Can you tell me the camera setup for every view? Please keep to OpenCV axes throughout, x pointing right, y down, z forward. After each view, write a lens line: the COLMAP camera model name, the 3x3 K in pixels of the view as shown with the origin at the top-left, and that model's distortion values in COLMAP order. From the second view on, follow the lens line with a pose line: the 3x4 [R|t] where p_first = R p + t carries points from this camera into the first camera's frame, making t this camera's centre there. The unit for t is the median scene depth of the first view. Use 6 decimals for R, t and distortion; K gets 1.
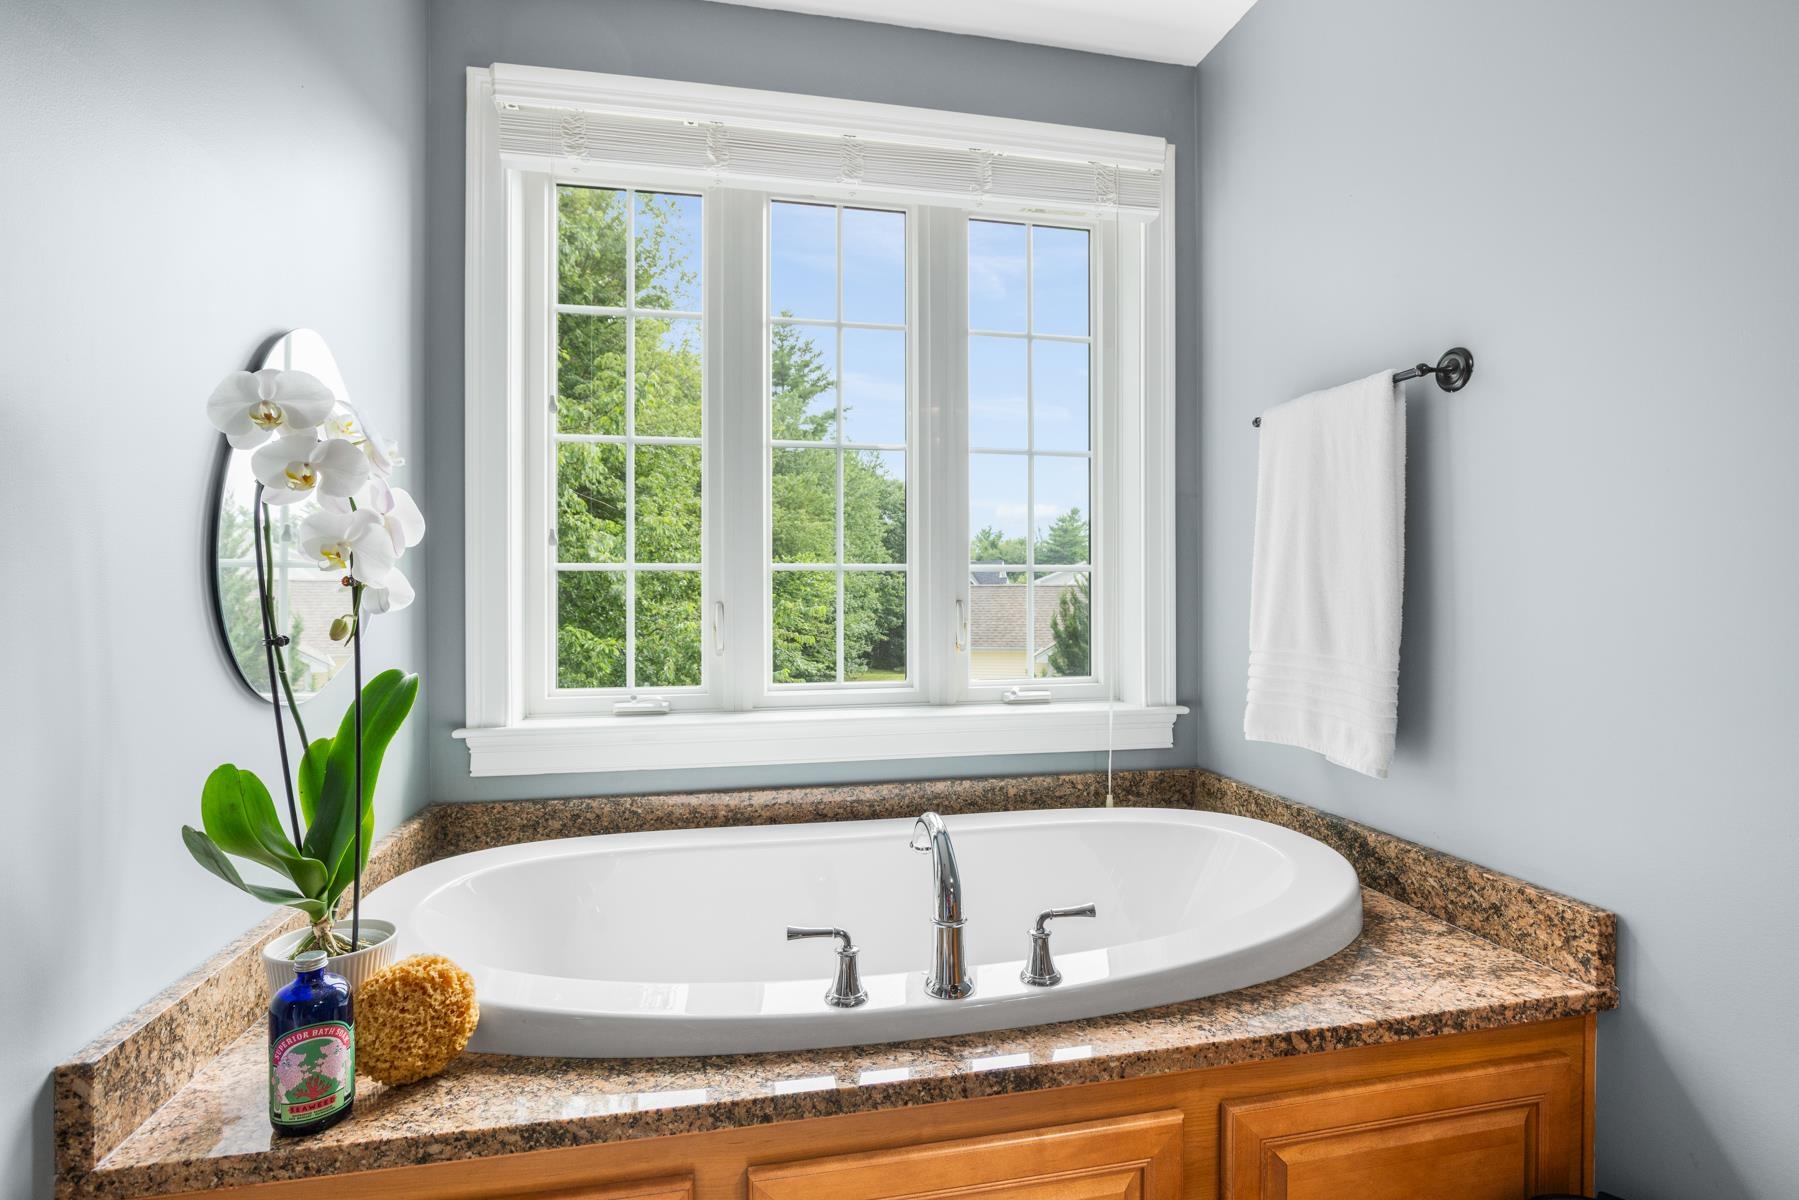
lens RADIAL K [[854.9, 0, 905.0], [0, 854.9, 604.4], [0, 0, 1]] dist [-0.015418, 0.000570]
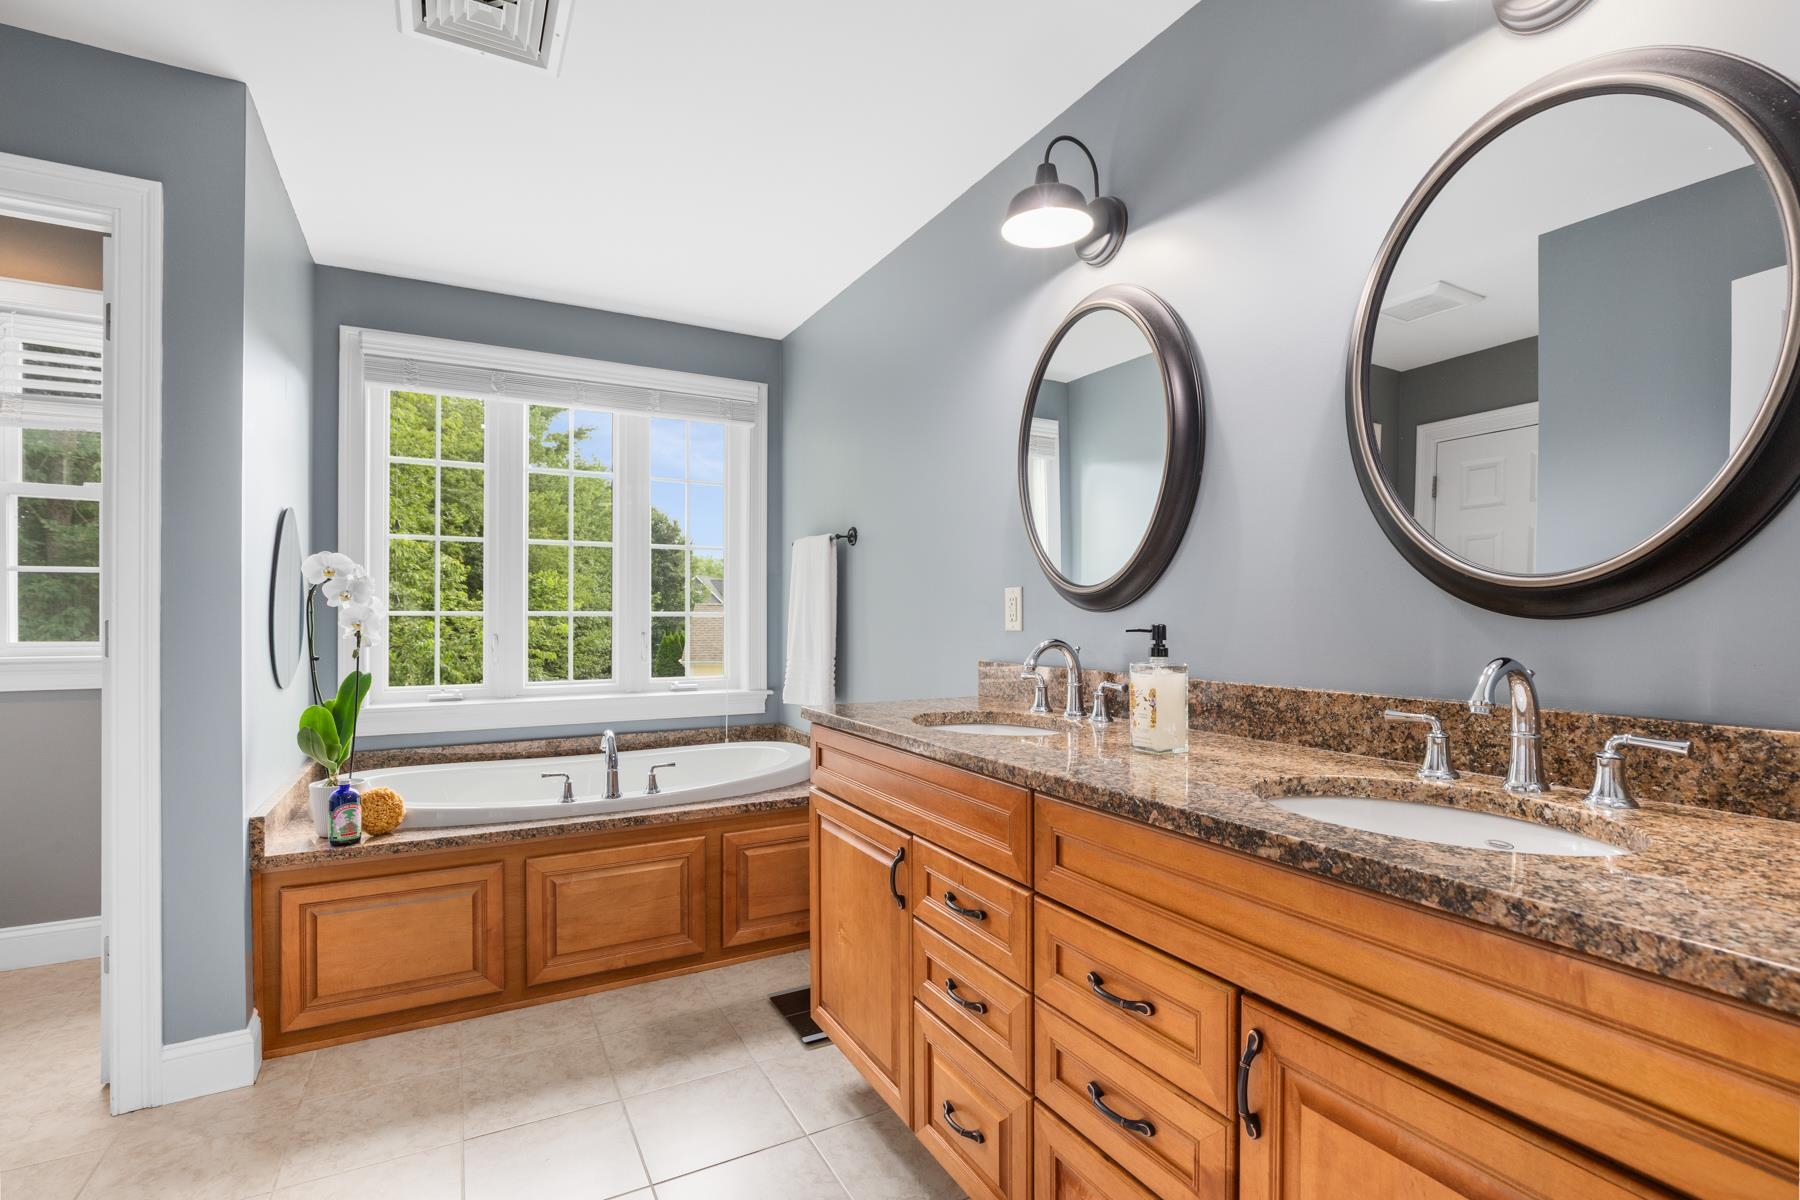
lens RADIAL K [[833.2, 0, 902.7], [0, 833.2, 612.3], [0, 0, 1]] dist [-0.009911, 0.000649]
pose [[0.958631, 0.005127, 0.284607, 0.103335], [-0.002757, 0.999958, -0.008729, -0.039445], [-0.284640, 0.007583, 0.958605, -0.945742]]
